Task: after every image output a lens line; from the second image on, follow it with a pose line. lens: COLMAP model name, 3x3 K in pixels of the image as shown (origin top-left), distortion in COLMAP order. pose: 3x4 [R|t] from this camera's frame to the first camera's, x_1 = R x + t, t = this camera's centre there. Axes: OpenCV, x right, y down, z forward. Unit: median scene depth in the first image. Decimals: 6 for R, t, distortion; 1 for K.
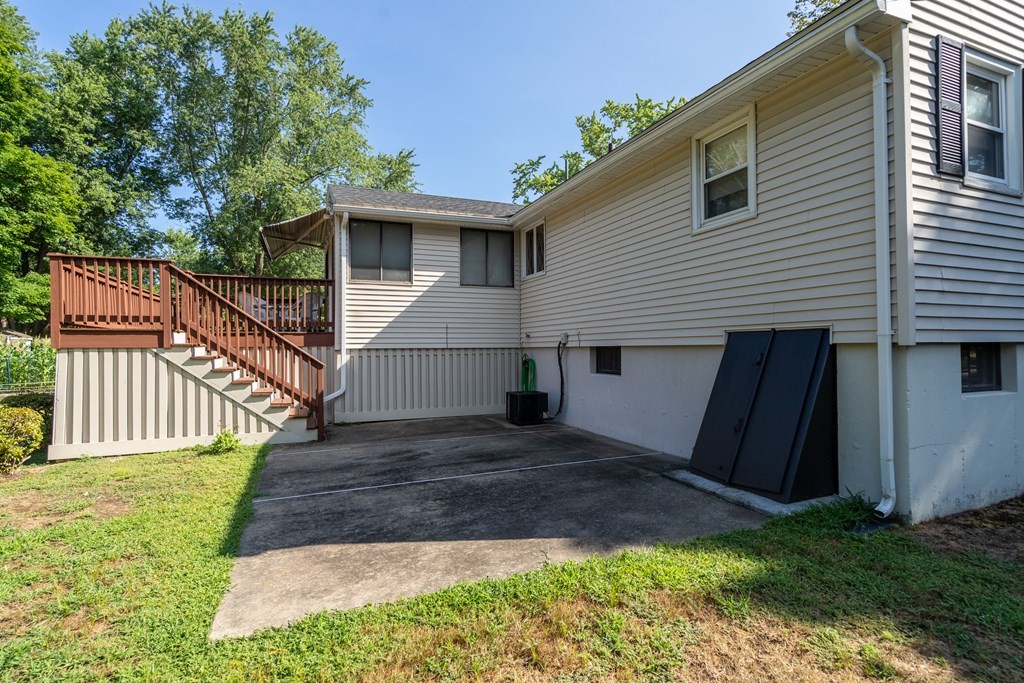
lens RADIAL K [[505.7, 0, 508.9], [0, 505.7, 343.2], [0, 0, 1]] dist [0.001484, 0.000828]
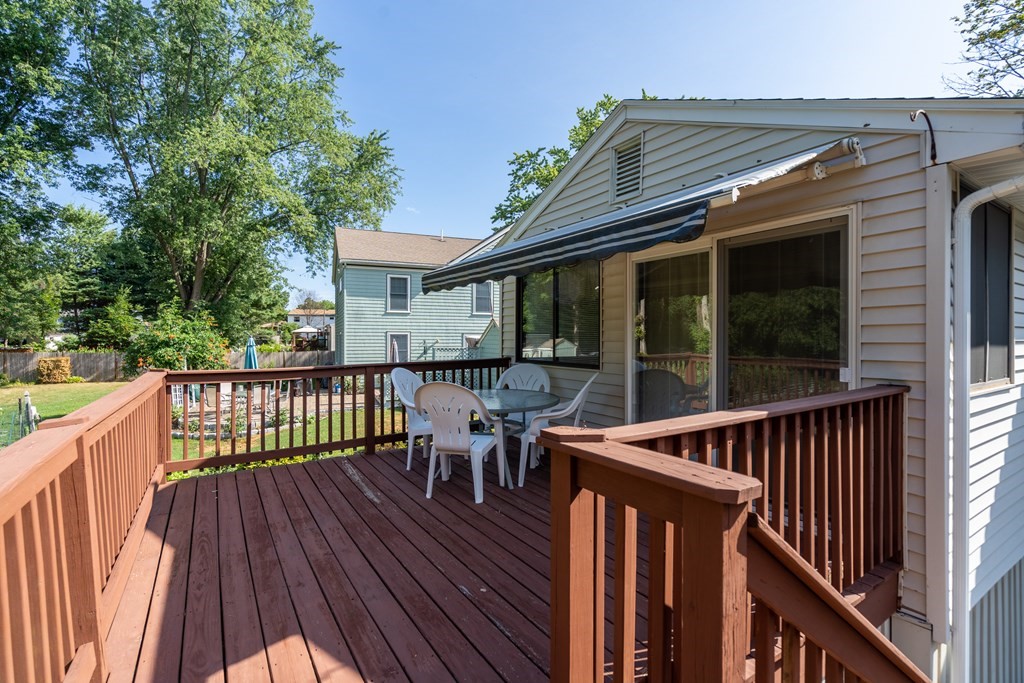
lens RADIAL K [[471.3, 0, 506.6], [0, 471.3, 335.8], [0, 0, 1]] dist [0.007144, -0.001791]
pose [[0.985913, 0.011635, 0.166853, -0.173901], [-0.012534, 0.999912, 0.004336, -0.043129], [-0.166787, -0.006366, 0.985972, 0.215899]]
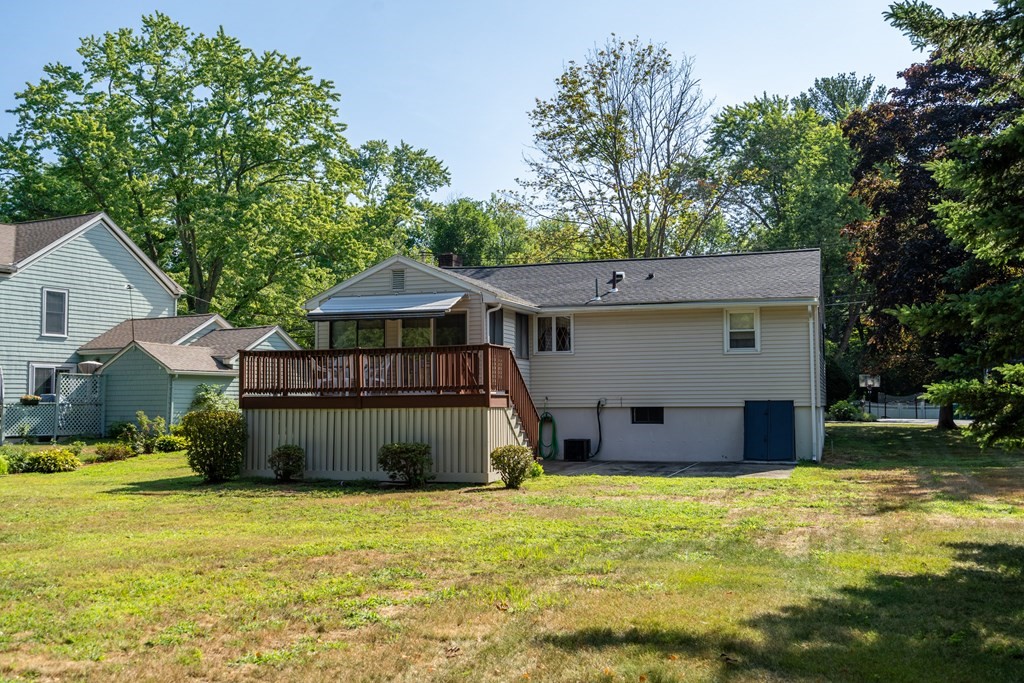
lens RADIAL K [[1028.2, 0, 514.0], [0, 1028.2, 337.2], [0, 0, 1]] dist [0.057056, 0.000000]
pose [[0.656460, 0.054789, 0.752368, -0.622509], [-0.007498, 0.997784, -0.066119, 0.001157], [-0.754323, 0.037763, 0.655416, -0.210068]]
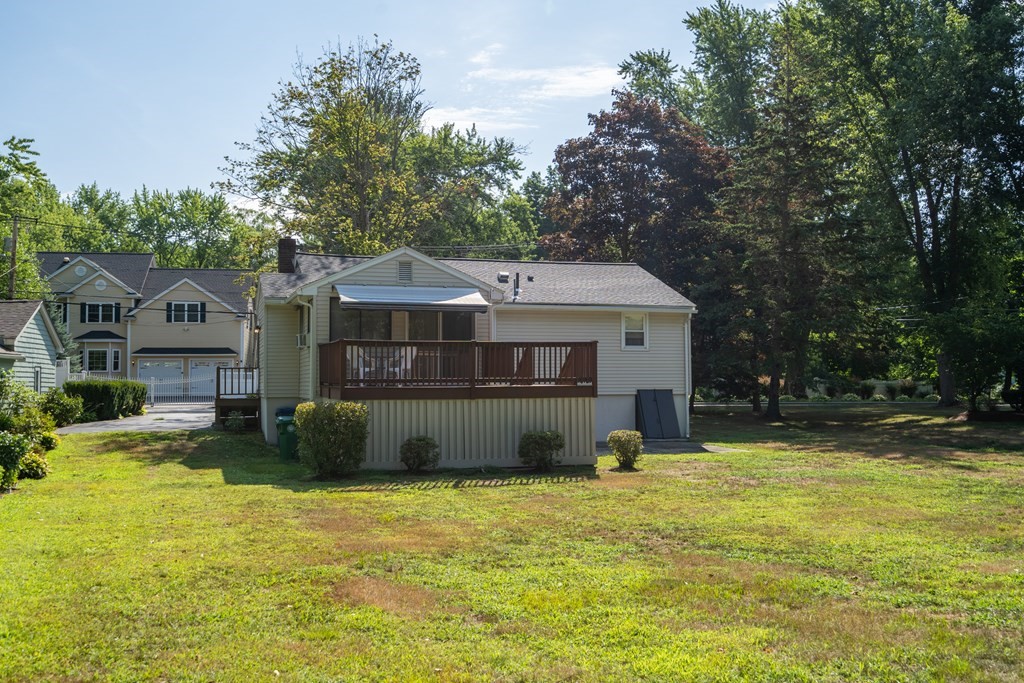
lens RADIAL K [[1028.2, 0, 512.1], [0, 1028.2, 343.1], [0, 0, 1]] dist [0.057056, 0.000000]
pose [[0.081759, 0.049496, 0.995422, -0.858708], [0.000135, 0.998766, -0.049673, 0.000471], [-0.996652, 0.004196, 0.081652, 0.201859]]
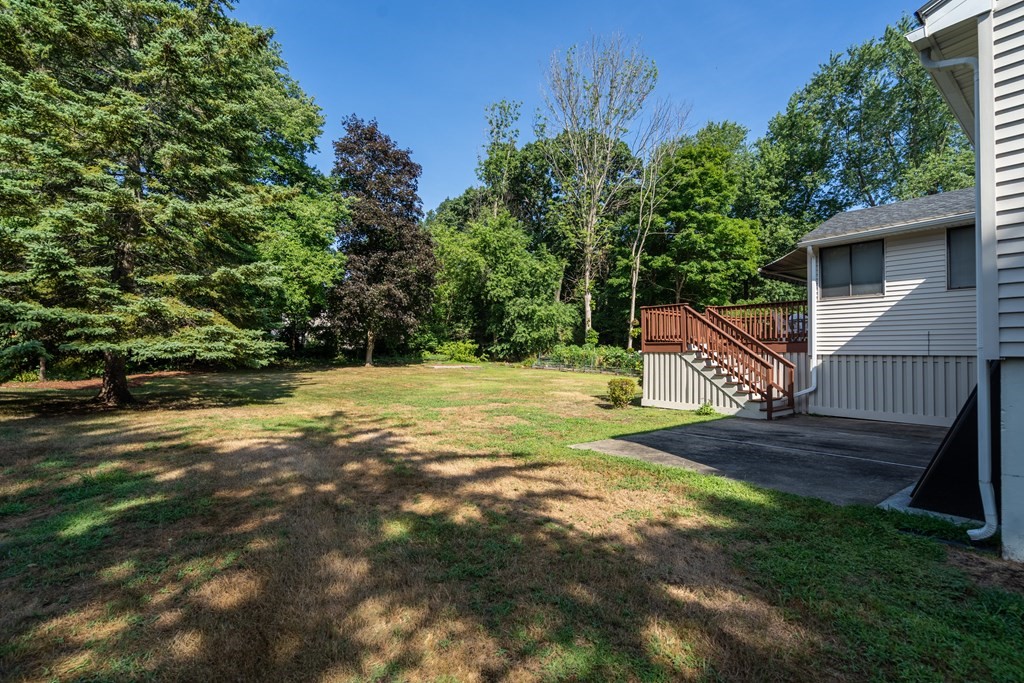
lens RADIAL K [[471.3, 0, 511.1], [0, 471.3, 350.1], [0, 0, 1]] dist [0.007144, -0.001791]
pose [[0.270889, 0.005247, -0.962596, 0.175888], [0.001605, 0.999981, 0.005903, -0.002451], [0.962609, -0.003144, 0.270875, -0.009844]]
